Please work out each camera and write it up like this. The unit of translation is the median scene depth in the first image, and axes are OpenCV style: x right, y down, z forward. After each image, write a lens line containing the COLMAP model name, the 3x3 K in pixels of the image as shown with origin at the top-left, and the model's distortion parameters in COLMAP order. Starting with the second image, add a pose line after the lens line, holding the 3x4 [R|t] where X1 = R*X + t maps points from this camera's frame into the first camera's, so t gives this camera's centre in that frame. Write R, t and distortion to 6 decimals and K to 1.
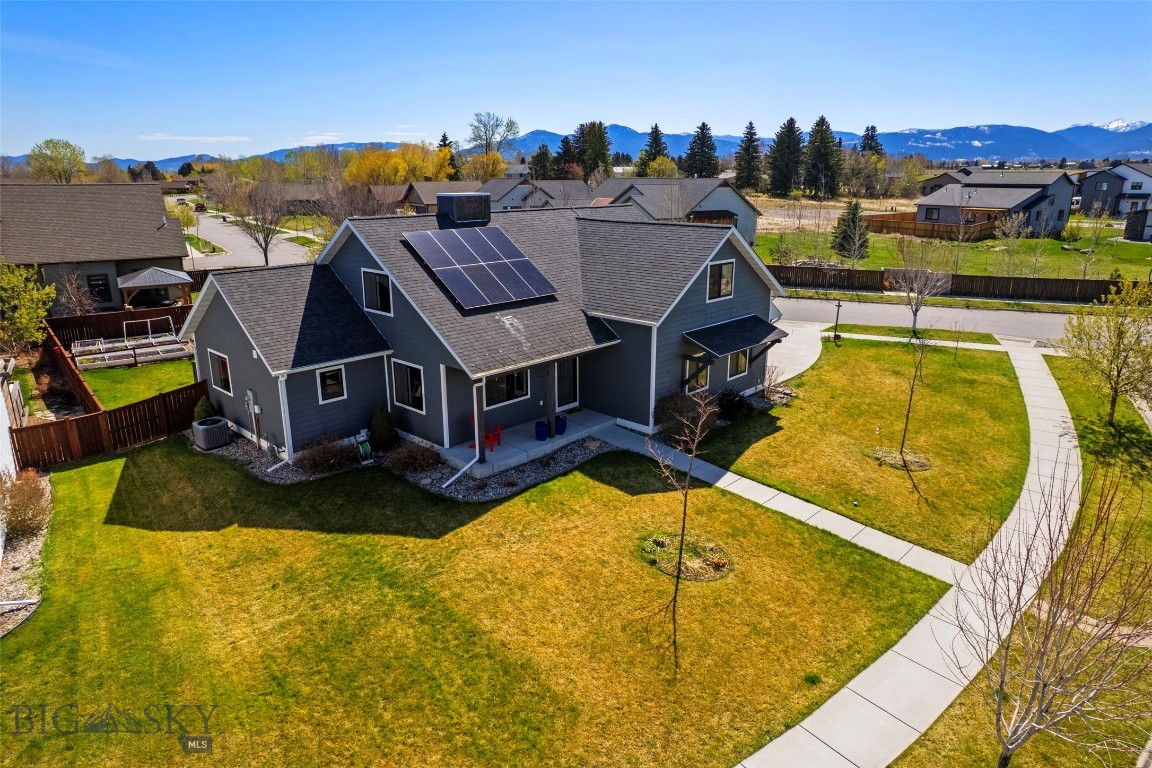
lens RADIAL K [[738.1, 0, 576.0], [0, 738.1, 384.5], [0, 0, 1]] dist [-0.078936, 0.069432]
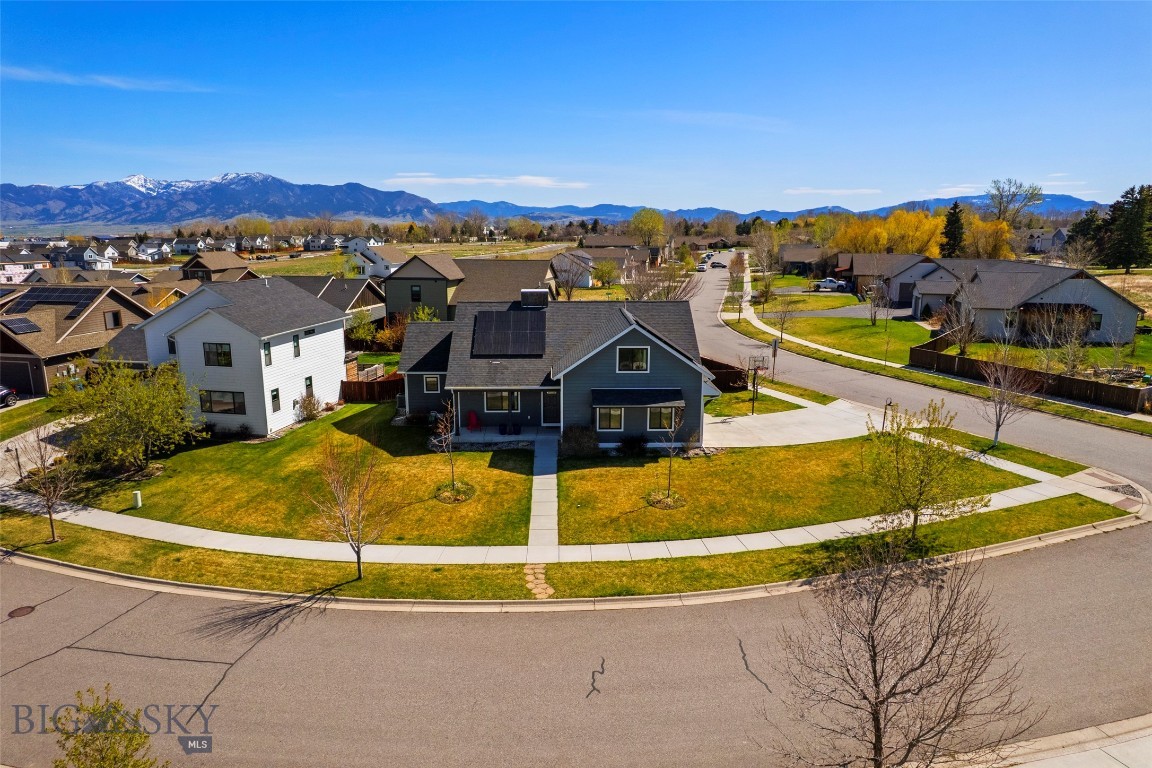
lens RADIAL K [[738.1, 0, 577.9], [0, 738.1, 384.0], [0, 0, 1]] dist [-0.078936, 0.069432]
pose [[0.705344, 0.151283, -0.692534, 1.246630], [-0.197586, 0.980201, 0.012882, -0.097833], [0.680771, 0.127749, 0.721270, -0.147209]]
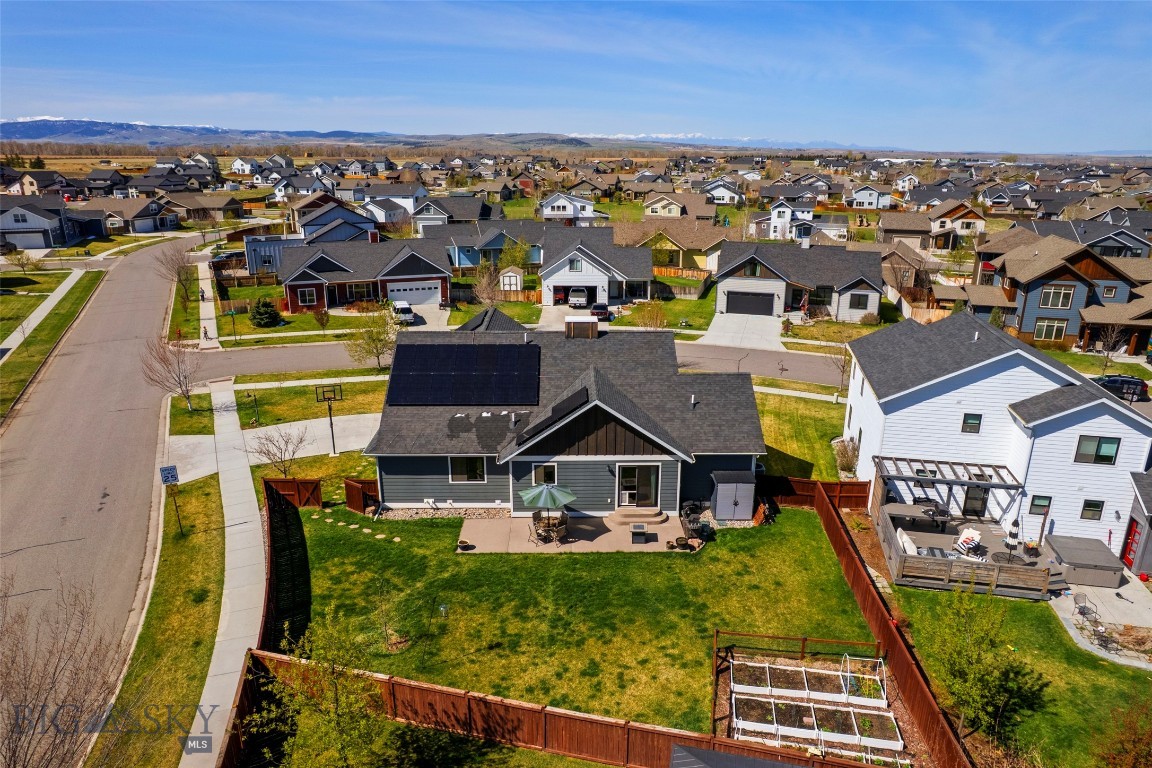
lens RADIAL K [[738.1, 0, 577.4], [0, 738.1, 383.9], [0, 0, 1]] dist [-0.078936, 0.069432]
pose [[-0.696903, -0.217455, 0.683402, -1.273310], [0.198910, 0.856928, 0.475510, -0.919760], [-0.689029, 0.467319, -0.553942, 2.049073]]
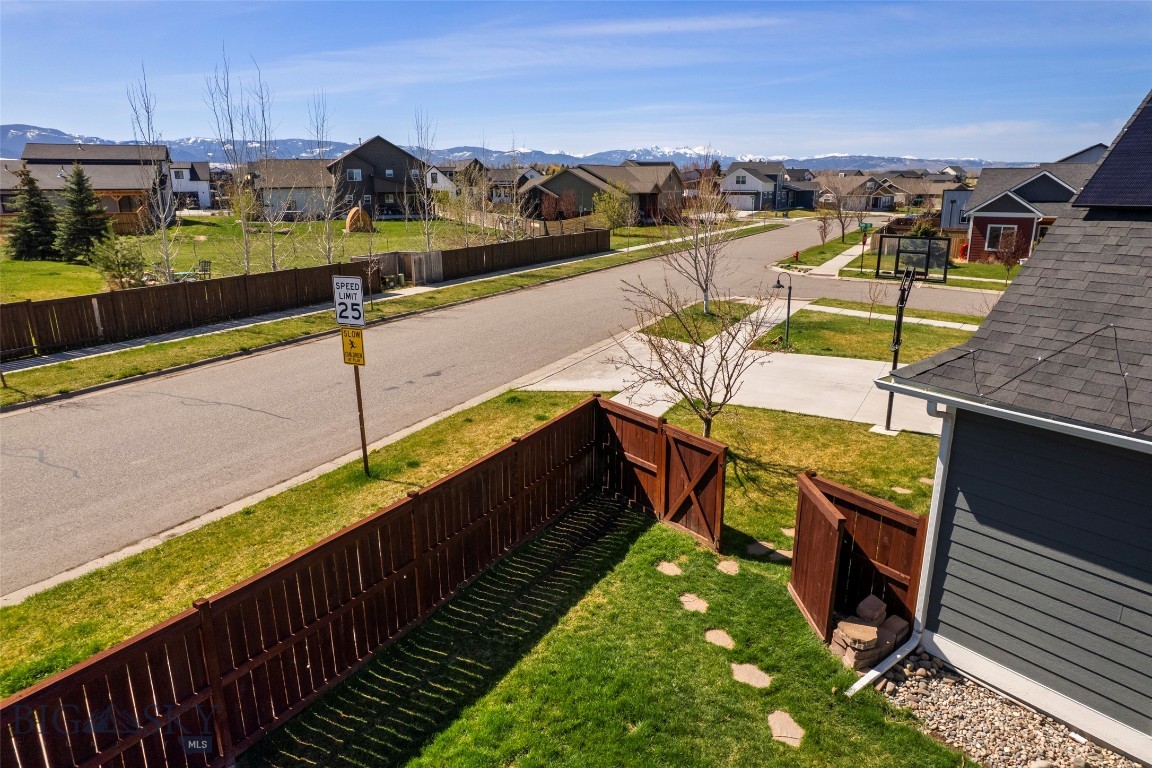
lens RADIAL K [[738.1, 0, 580.2], [0, 738.1, 388.4], [0, 0, 1]] dist [-0.078936, 0.069432]
pose [[0.155060, -0.265110, 0.951669, -0.374586], [0.275873, 0.936617, 0.215968, -0.322510], [-0.948605, 0.229051, 0.218368, 1.675547]]
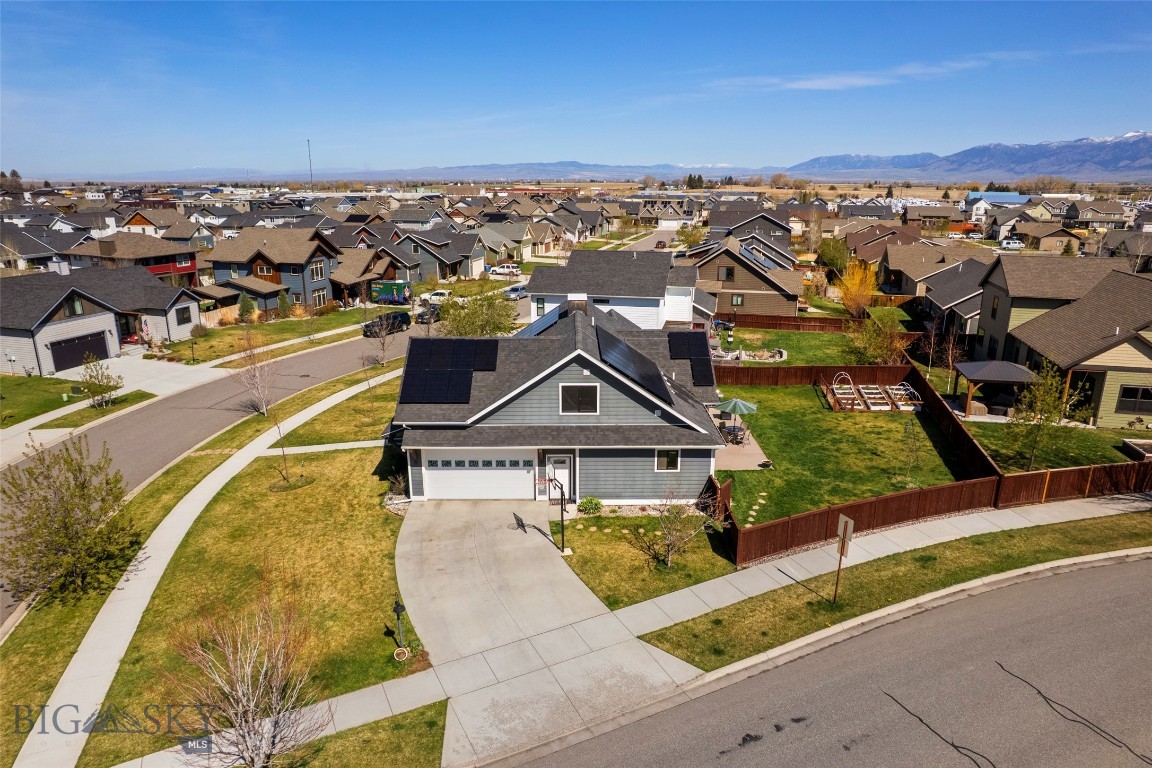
lens RADIAL K [[738.1, 0, 576.9], [0, 738.1, 389.1], [0, 0, 1]] dist [-0.078936, 0.069432]
pose [[-0.720545, 0.198973, -0.664248, 0.969635], [-0.191372, 0.863678, 0.466302, -0.876211], [0.666477, 0.463110, -0.584241, 2.163880]]
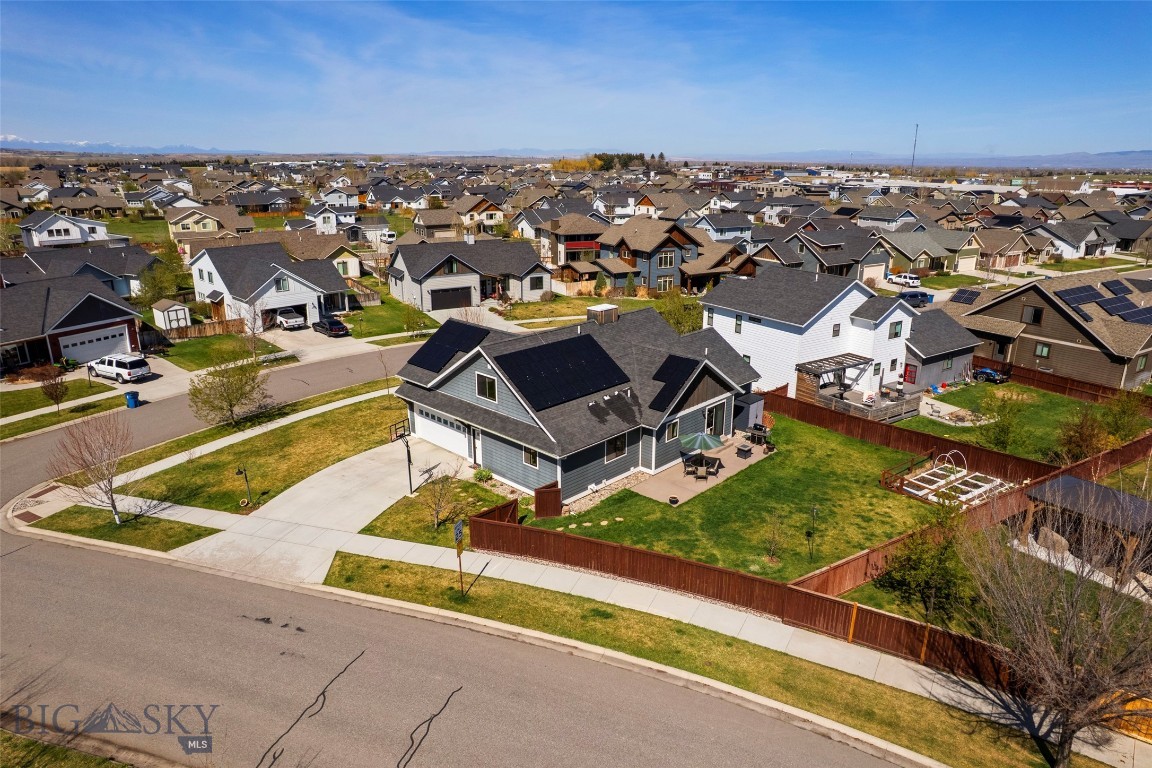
lens RADIAL K [[738.1, 0, 576.7], [0, 738.1, 385.2], [0, 0, 1]] dist [-0.078936, 0.069432]
pose [[-0.999966, -0.001989, 0.007967, -0.119452], [0.002753, 0.832842, 0.553504, -1.141347], [-0.007736, 0.553507, -0.832809, 2.742084]]
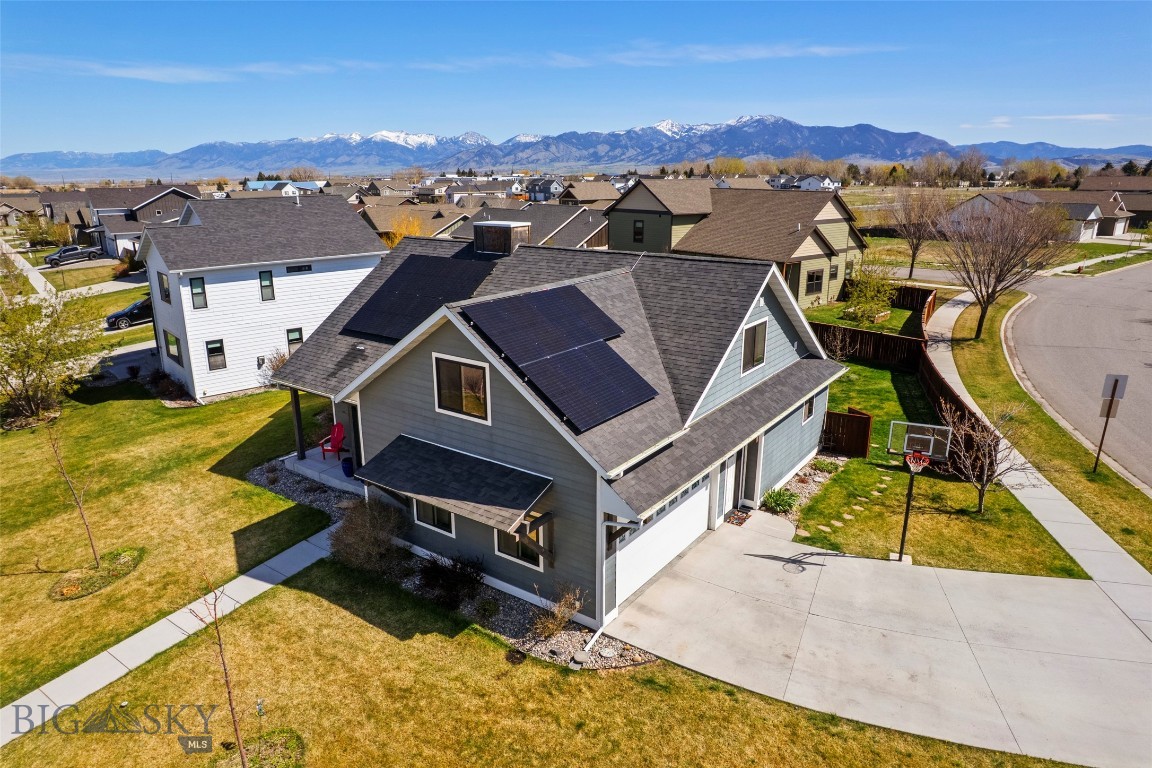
lens RADIAL K [[738.1, 0, 578.4], [0, 738.1, 383.8], [0, 0, 1]] dist [-0.078936, 0.069432]
pose [[0.137051, 0.280818, -0.949925, 0.877149], [-0.273513, 0.932421, 0.236182, -0.348483], [0.952054, 0.227448, 0.204597, 1.046244]]
